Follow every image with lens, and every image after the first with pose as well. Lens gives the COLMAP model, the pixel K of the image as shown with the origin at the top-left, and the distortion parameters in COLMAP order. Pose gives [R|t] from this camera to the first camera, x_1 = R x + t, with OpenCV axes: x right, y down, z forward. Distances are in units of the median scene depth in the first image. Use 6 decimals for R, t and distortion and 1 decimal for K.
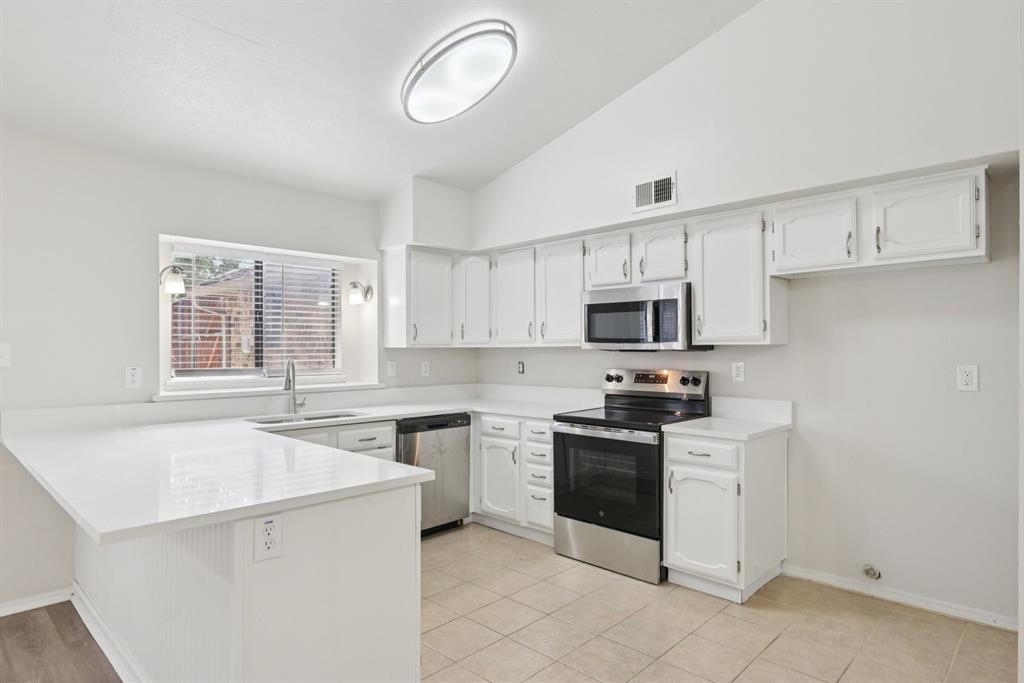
lens RADIAL K [[581.4, 0, 514.0], [0, 581.4, 352.1], [0, 0, 1]] dist [0.001038, 0.000109]
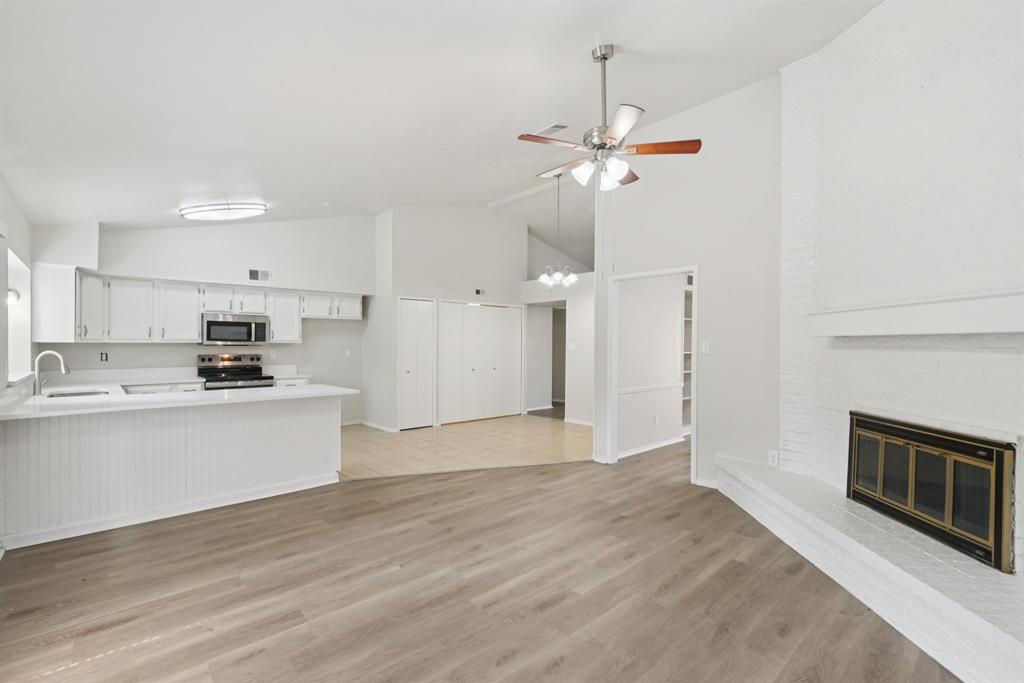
lens RADIAL K [[458.8, 0, 512.4], [0, 458.8, 347.2], [0, 0, 1]] dist [-0.000622, -0.000236]
pose [[0.064508, -0.002657, 0.997914, -1.322202], [-0.000845, 0.999996, 0.002717, -0.000709], [-0.997917, -0.001019, 0.064505, -0.088812]]
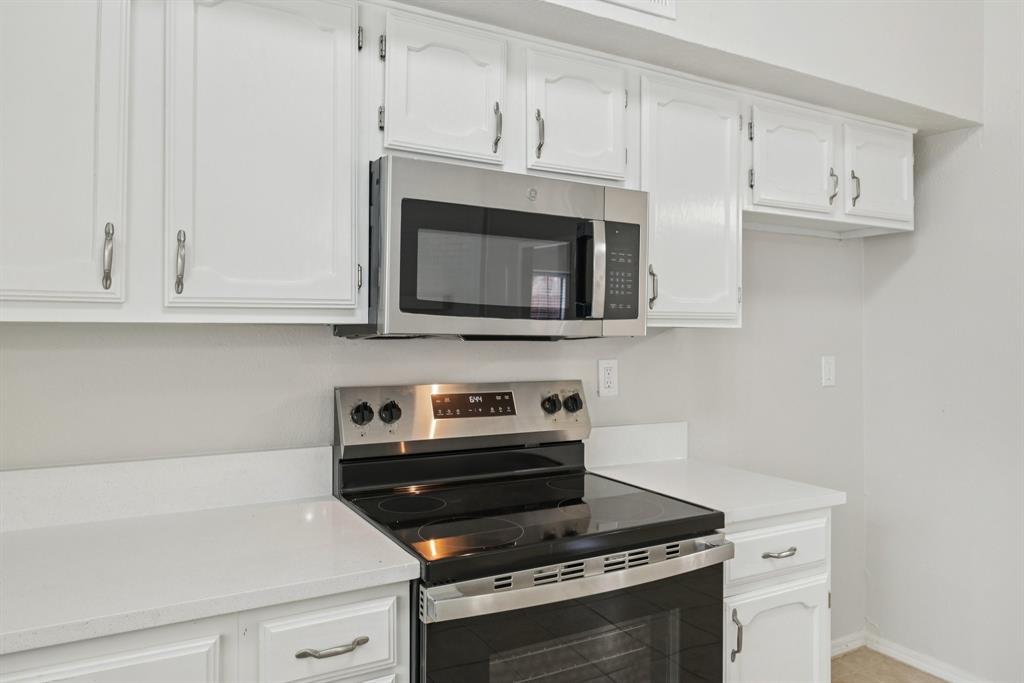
lens RADIAL K [[704.2, 0, 514.9], [0, 704.2, 327.2], [0, 0, 1]] dist [0.001249, 0.001241]
pose [[0.281459, 0.014846, 0.959458, -0.247374], [-0.002751, 0.999889, -0.014664, -0.003121], [-0.959569, 0.001488, 0.281469, 0.837949]]
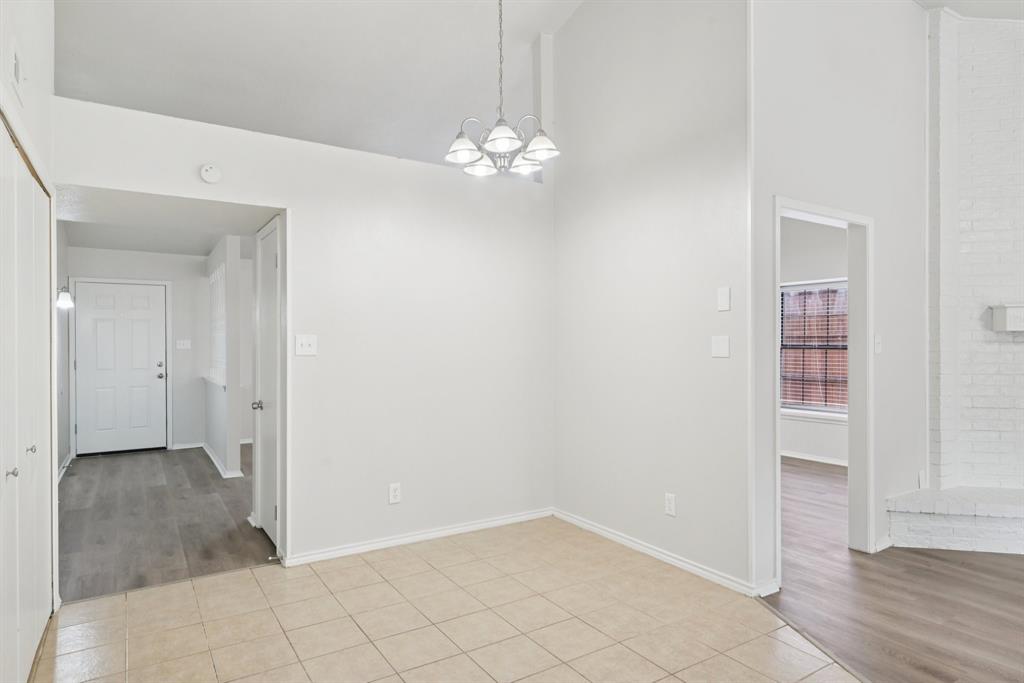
lens RADIAL K [[601.6, 0, 512.7], [0, 601.6, 349.4], [0, 0, 1]] dist [0.000215, -0.000109]
pose [[-0.972540, 0.002453, 0.232723, 0.186811], [0.005532, 0.999906, 0.012579, -0.003983], [-0.232670, 0.013521, -0.972462, 0.612338]]
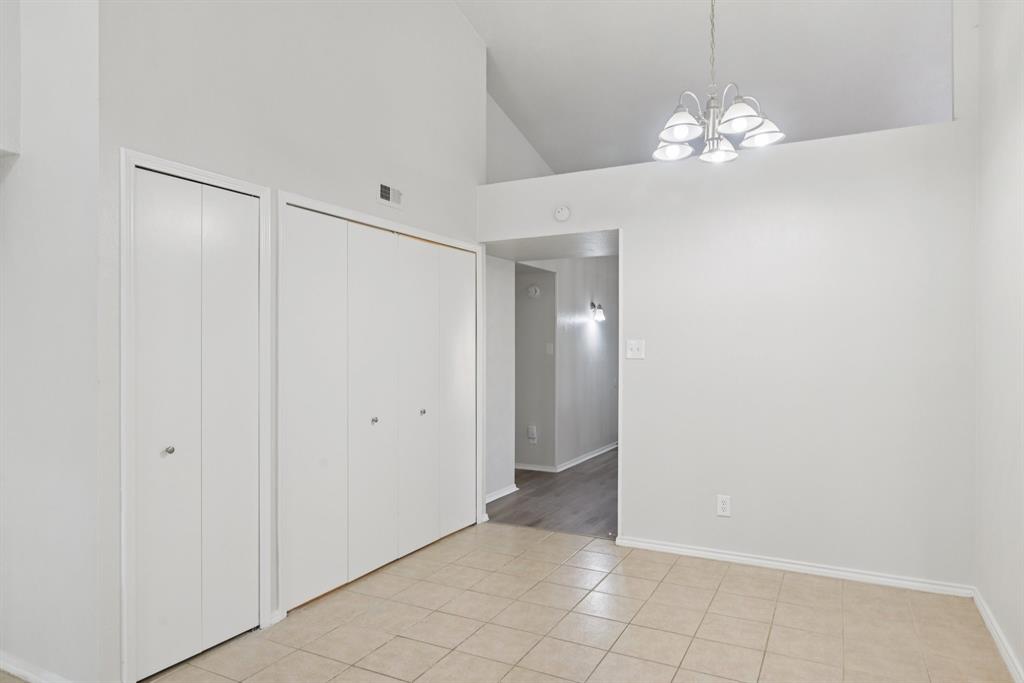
lens RADIAL K [[626.9, 0, 513.0], [0, 626.9, 349.5], [0, 0, 1]] dist [-0.003836, 0.000630]
pose [[-0.281951, -0.000043, 0.959429, -0.252437], [0.002374, 0.999997, 0.000743, -0.001860], [-0.959426, 0.002487, -0.281950, 0.283337]]
